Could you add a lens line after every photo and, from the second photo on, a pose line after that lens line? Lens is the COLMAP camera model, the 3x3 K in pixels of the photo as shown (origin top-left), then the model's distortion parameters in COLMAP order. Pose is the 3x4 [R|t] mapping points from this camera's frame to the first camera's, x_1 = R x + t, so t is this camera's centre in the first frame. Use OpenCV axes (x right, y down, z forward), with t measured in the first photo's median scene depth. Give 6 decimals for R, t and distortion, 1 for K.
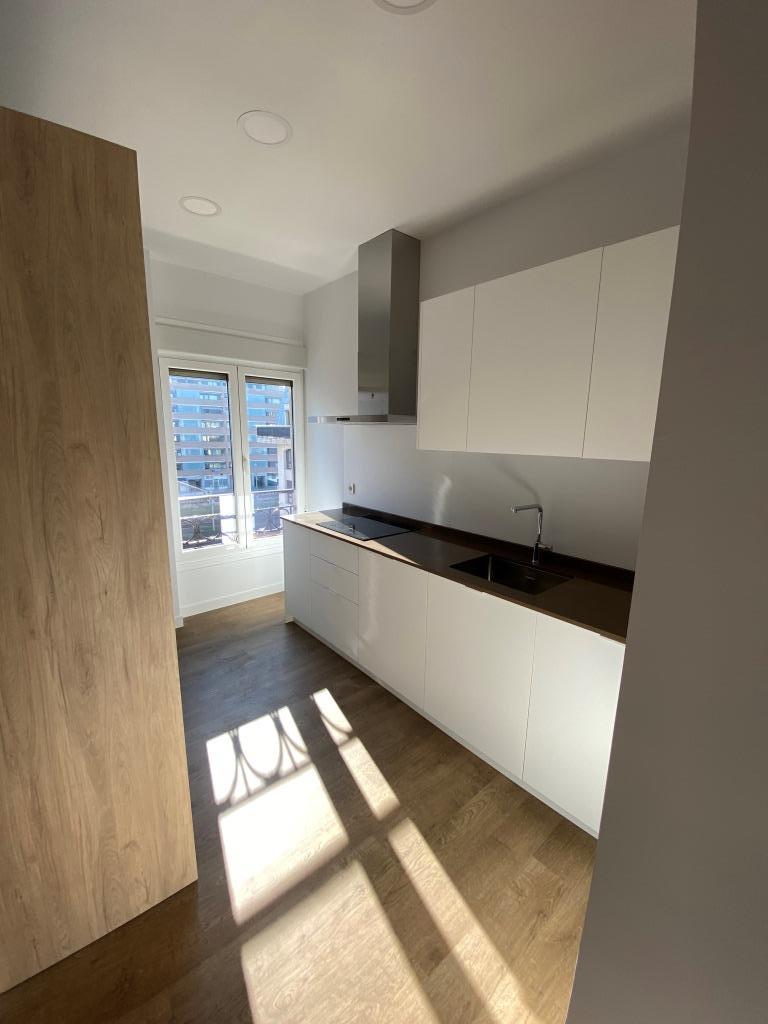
lens RADIAL K [[412.3, 0, 384.0], [0, 412.3, 512.0], [0, 0, 1]] dist [0.018617, 0.000023]
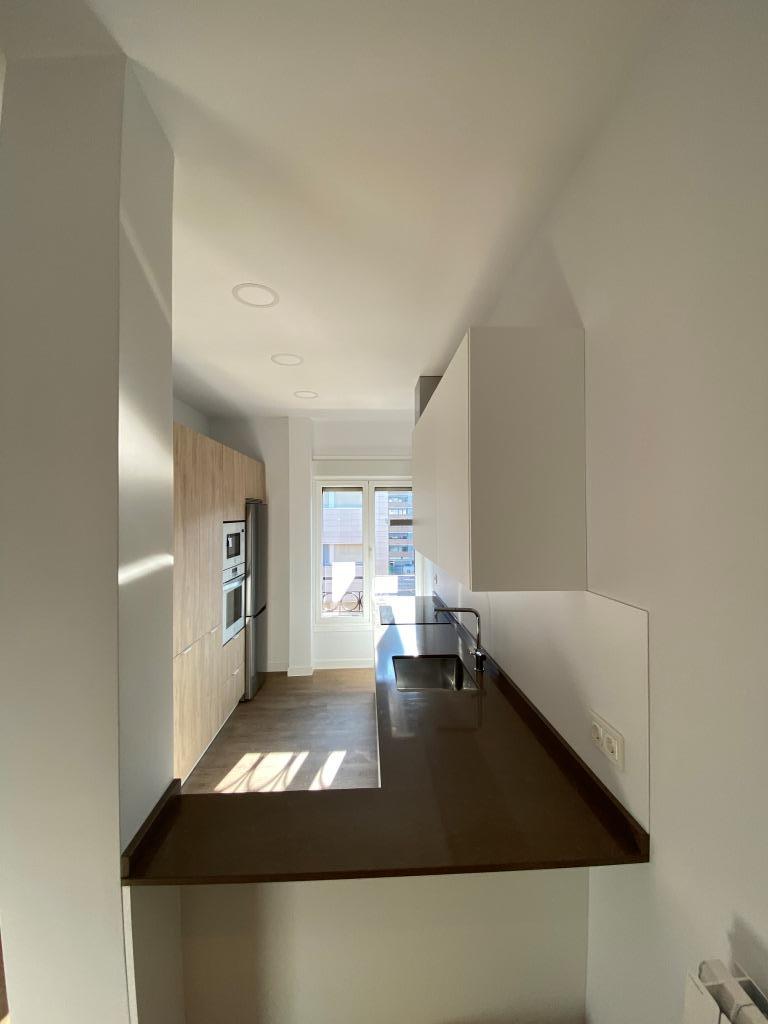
lens RADIAL K [[412.3, 0, 384.0], [0, 412.3, 512.0], [0, 0, 1]] dist [0.018617, 0.000023]
pose [[0.783955, -0.026101, -0.620269, 0.573829], [-0.099768, 0.980833, -0.167370, -0.040109], [0.612749, 0.193094, 0.766325, 0.035118]]
